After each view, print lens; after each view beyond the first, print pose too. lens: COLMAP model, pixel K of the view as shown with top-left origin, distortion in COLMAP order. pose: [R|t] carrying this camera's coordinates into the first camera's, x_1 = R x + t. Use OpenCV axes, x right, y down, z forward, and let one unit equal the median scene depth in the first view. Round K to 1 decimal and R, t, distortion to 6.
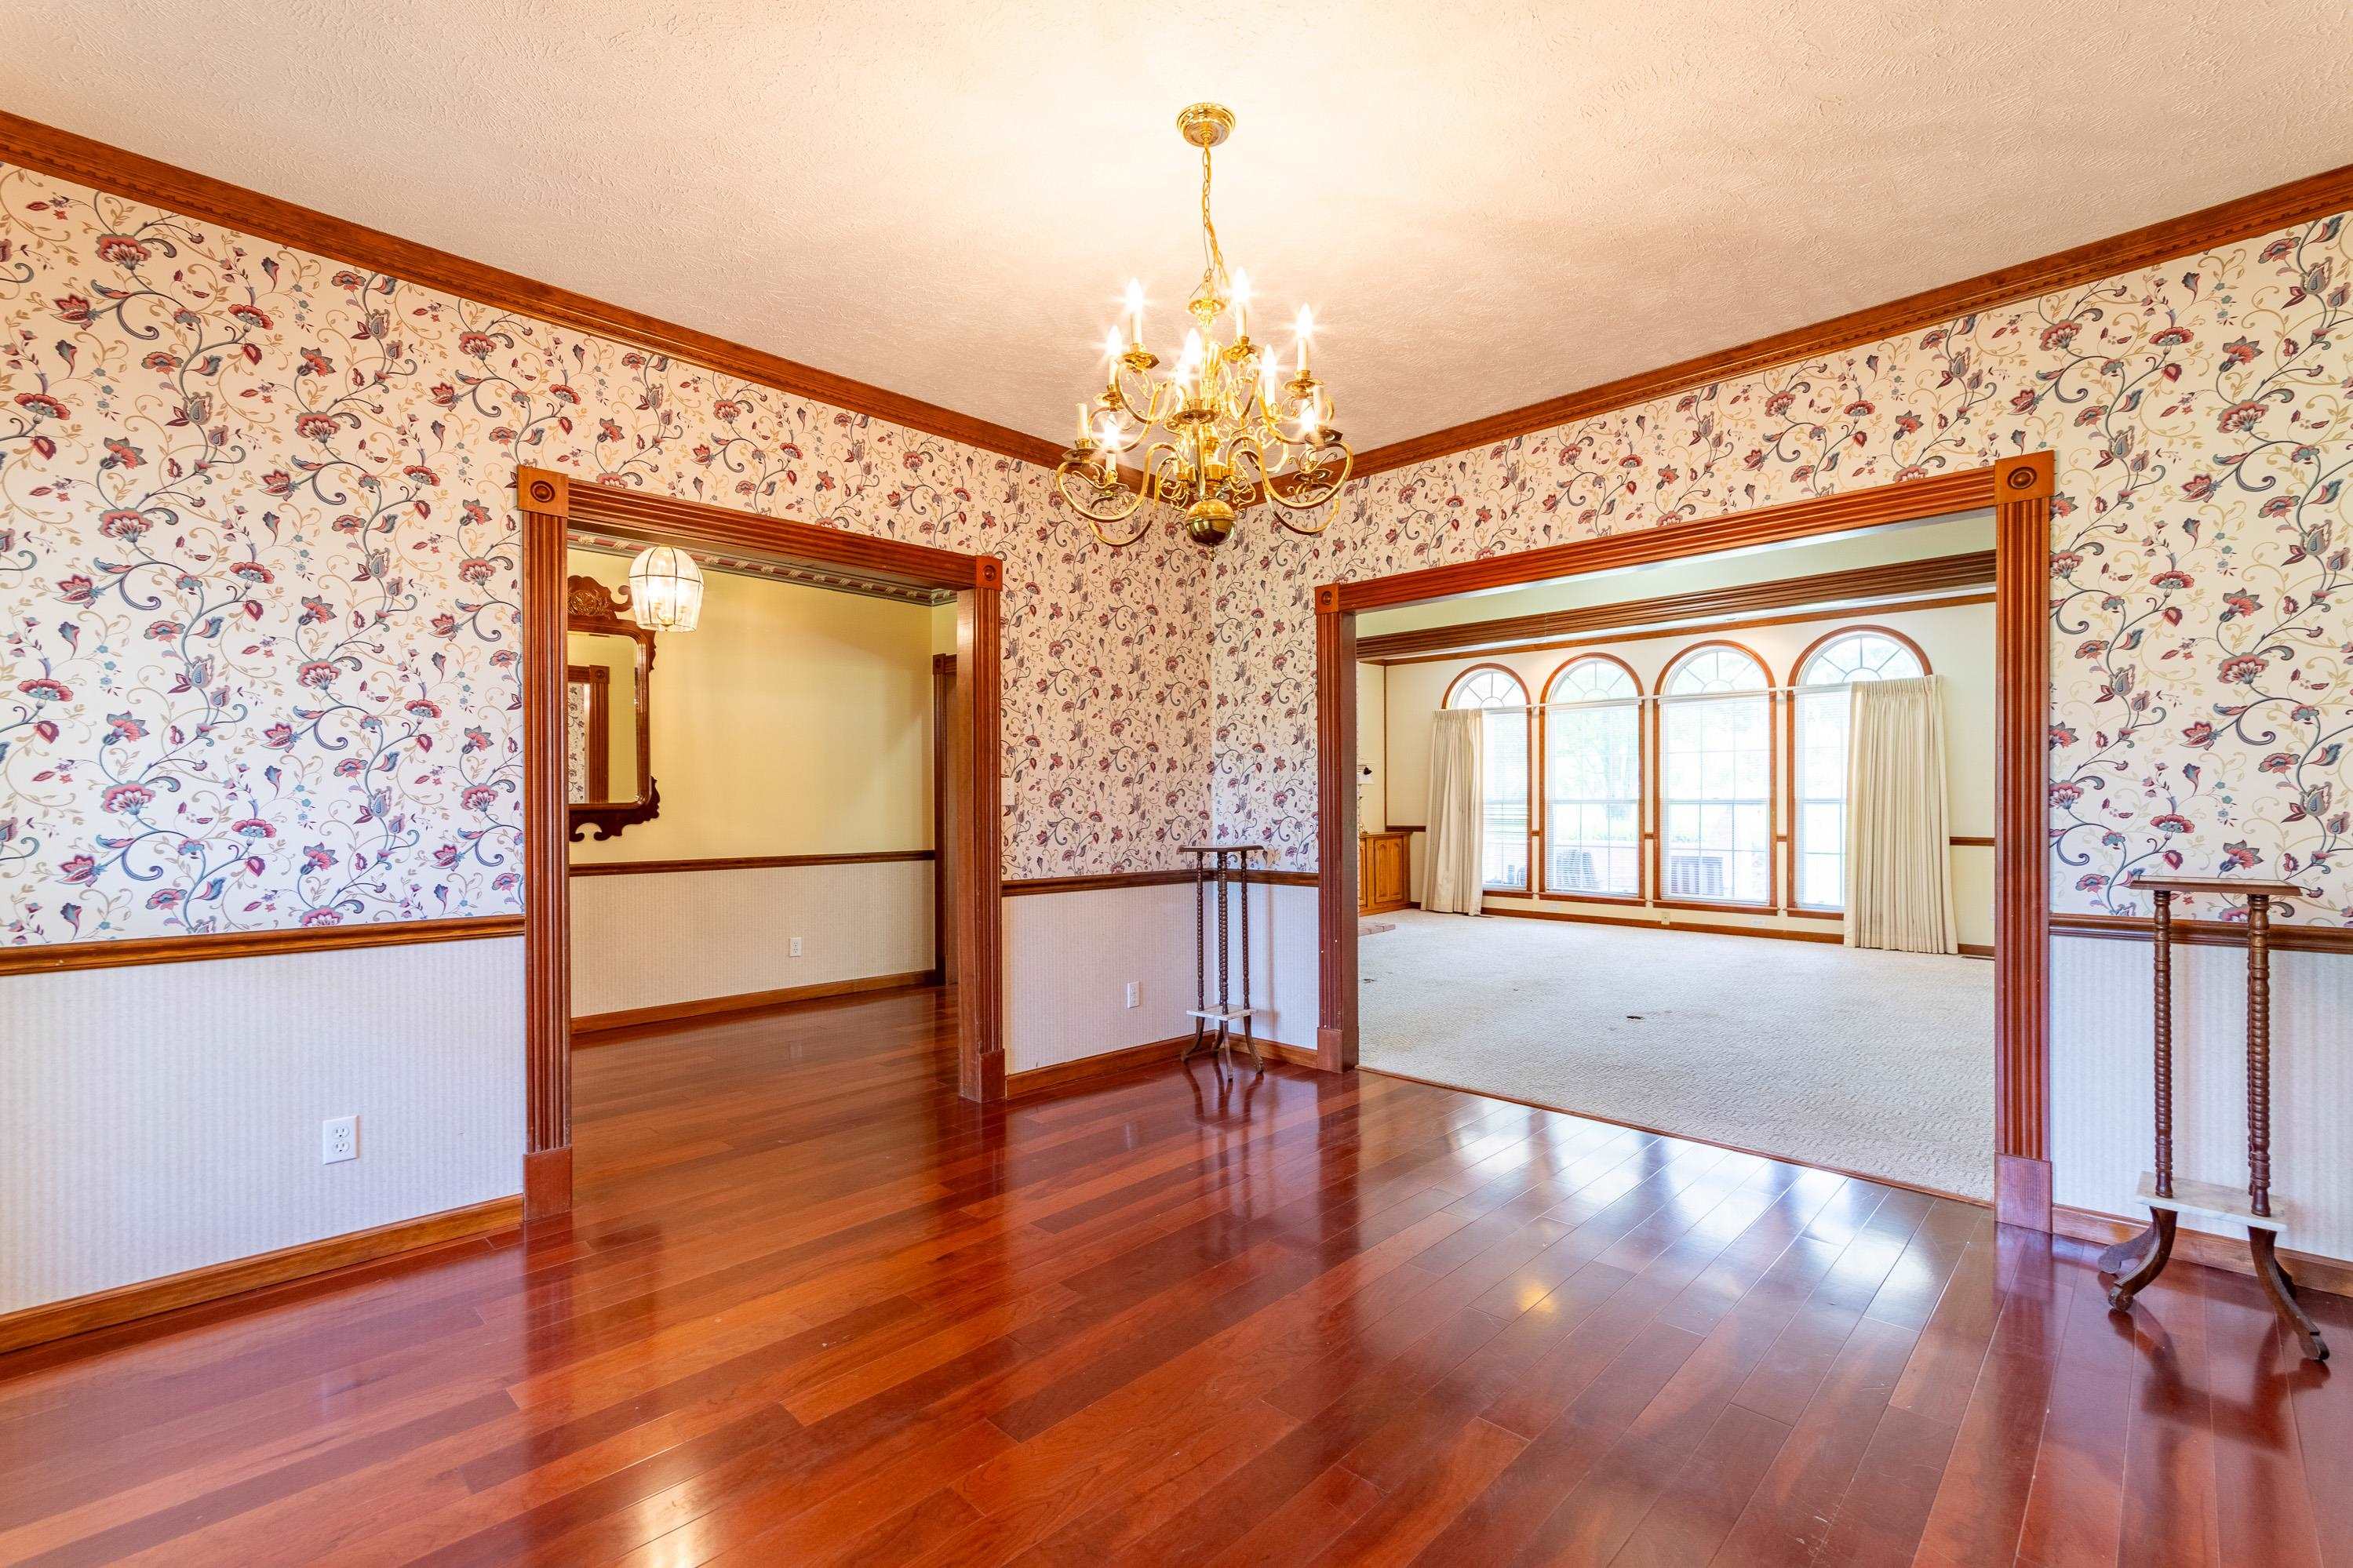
lens RADIAL K [[1033.6, 0, 1180.8], [0, 1033.6, 788.4], [0, 0, 1]] dist [0.000262, 0.000845]
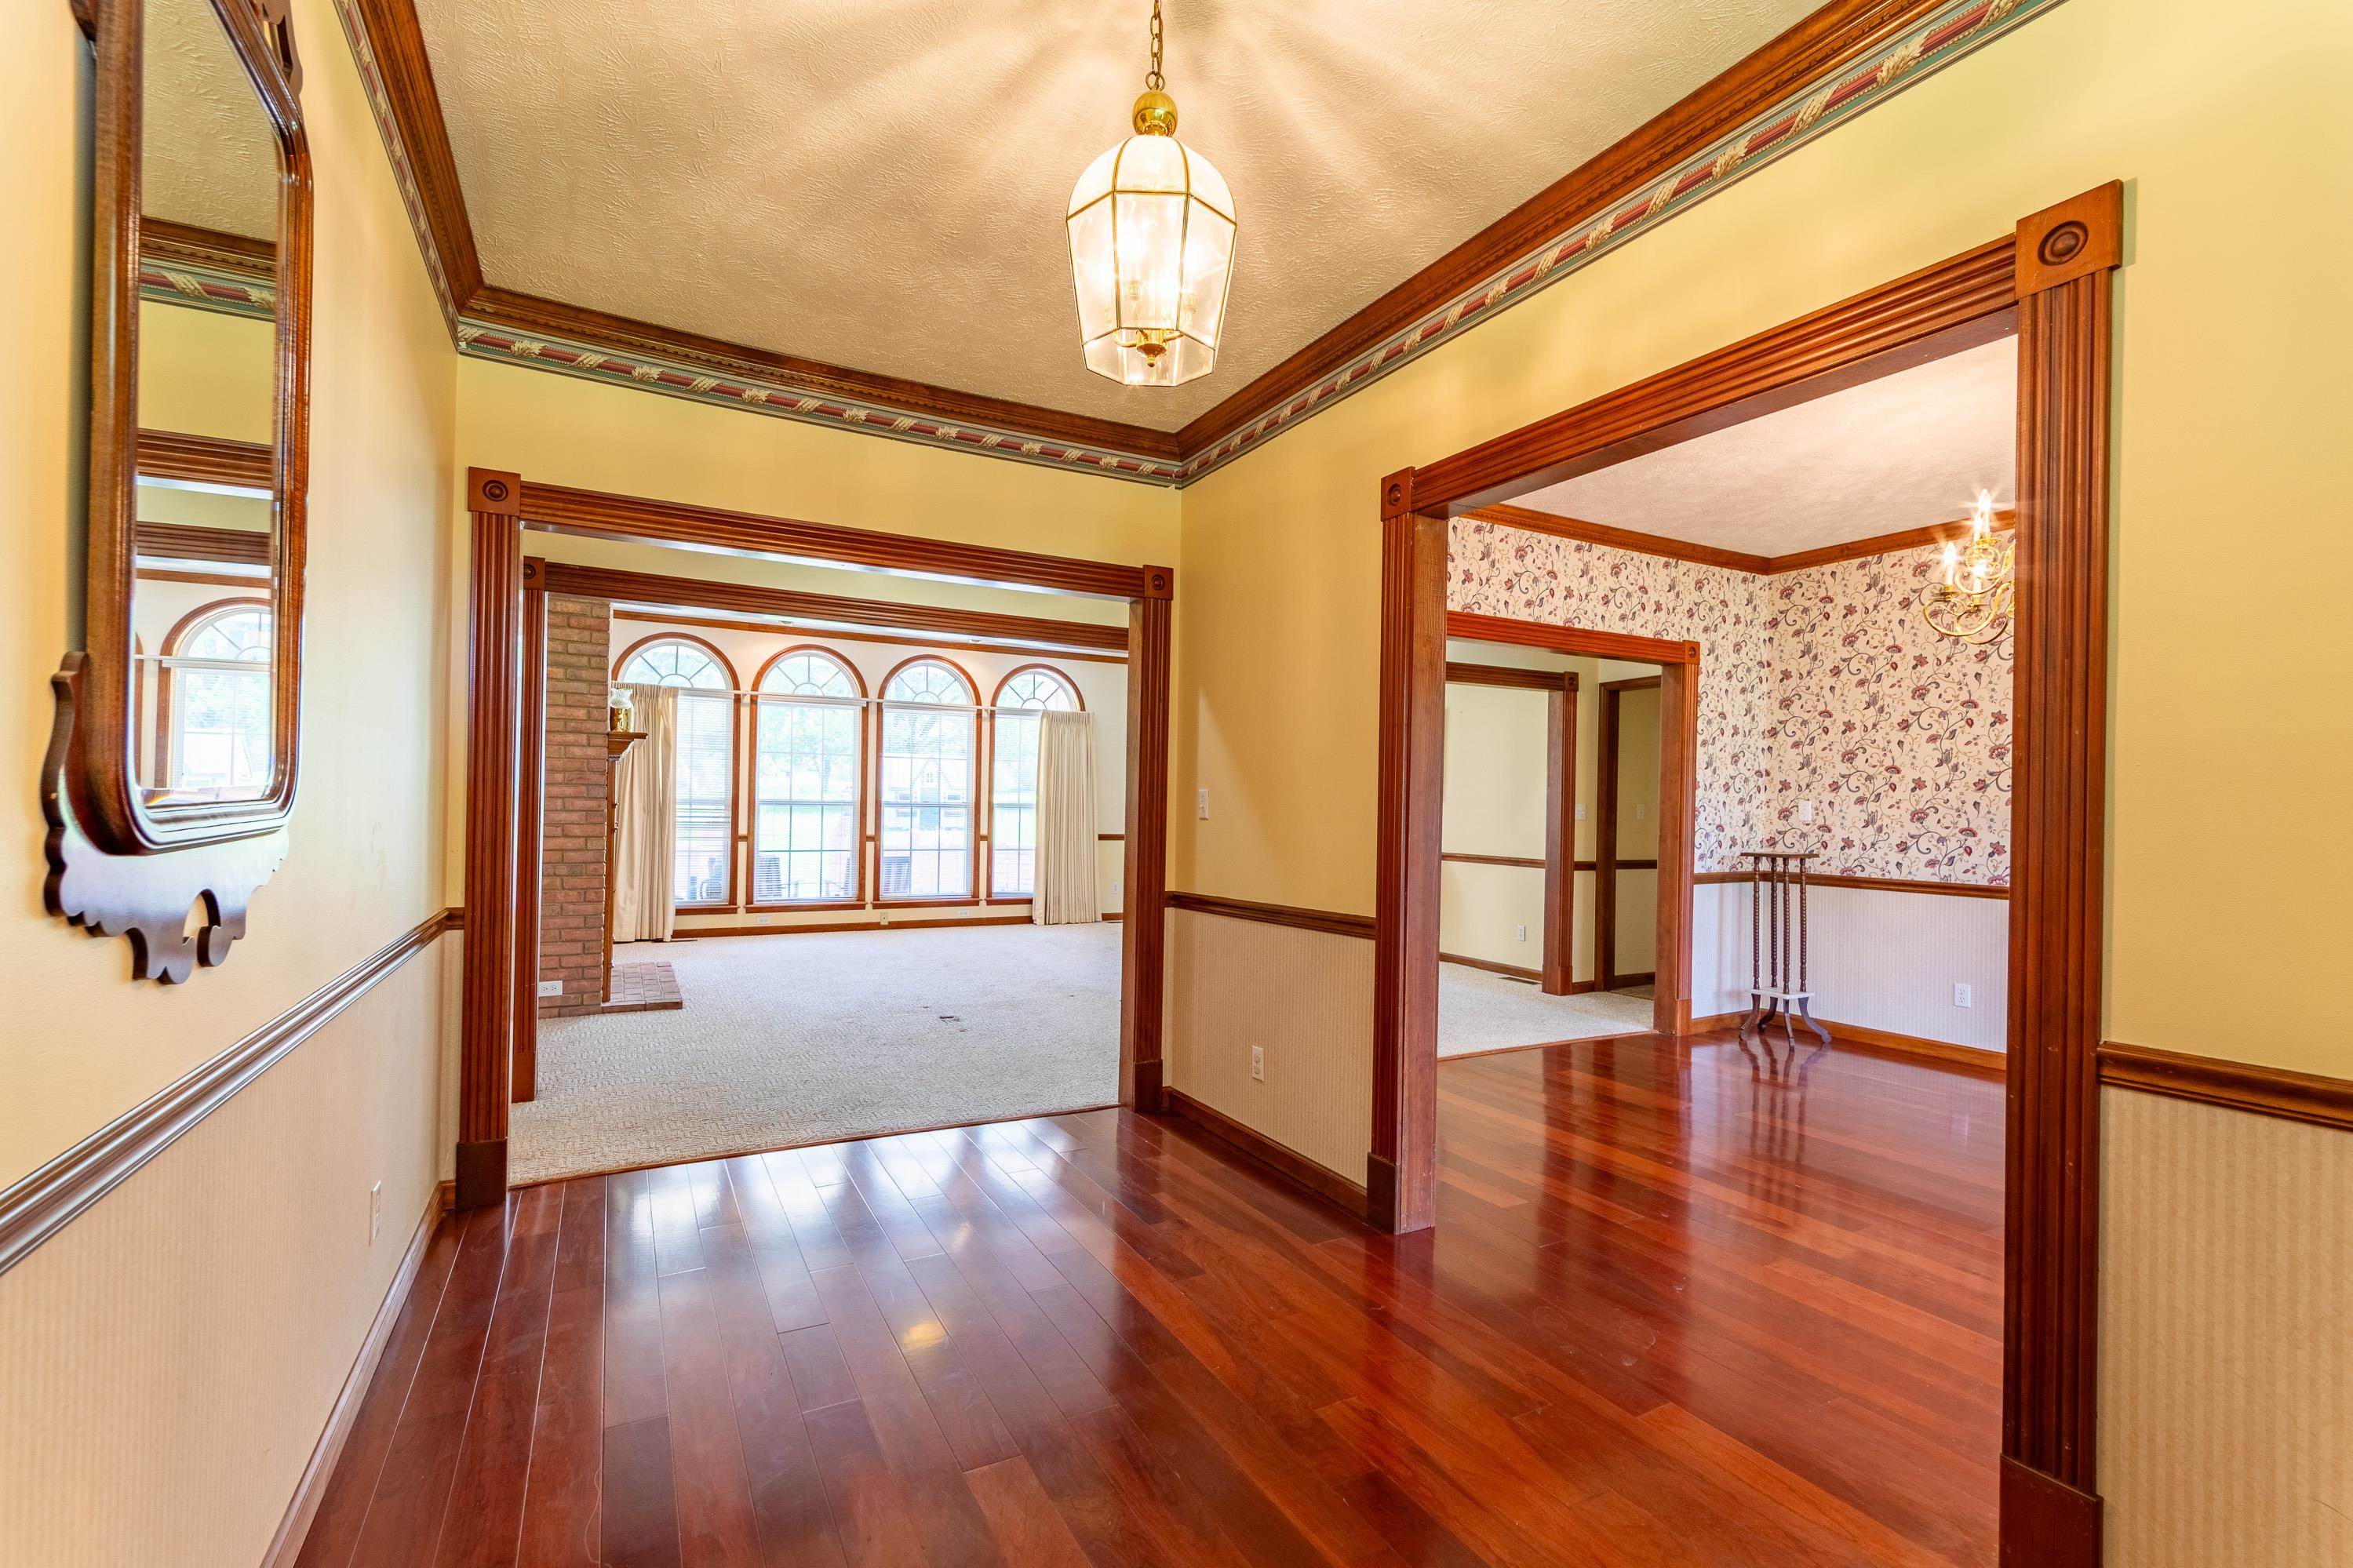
lens RADIAL K [[1033.6, 0, 1182.0], [0, 1033.6, 800.2], [0, 0, 1]] dist [0.000262, 0.000845]
pose [[0.292921, 0.013591, 0.956040, -0.443135], [-0.028507, 0.999579, -0.005476, 0.006252], [-0.955712, -0.025650, 0.293185, 0.442655]]
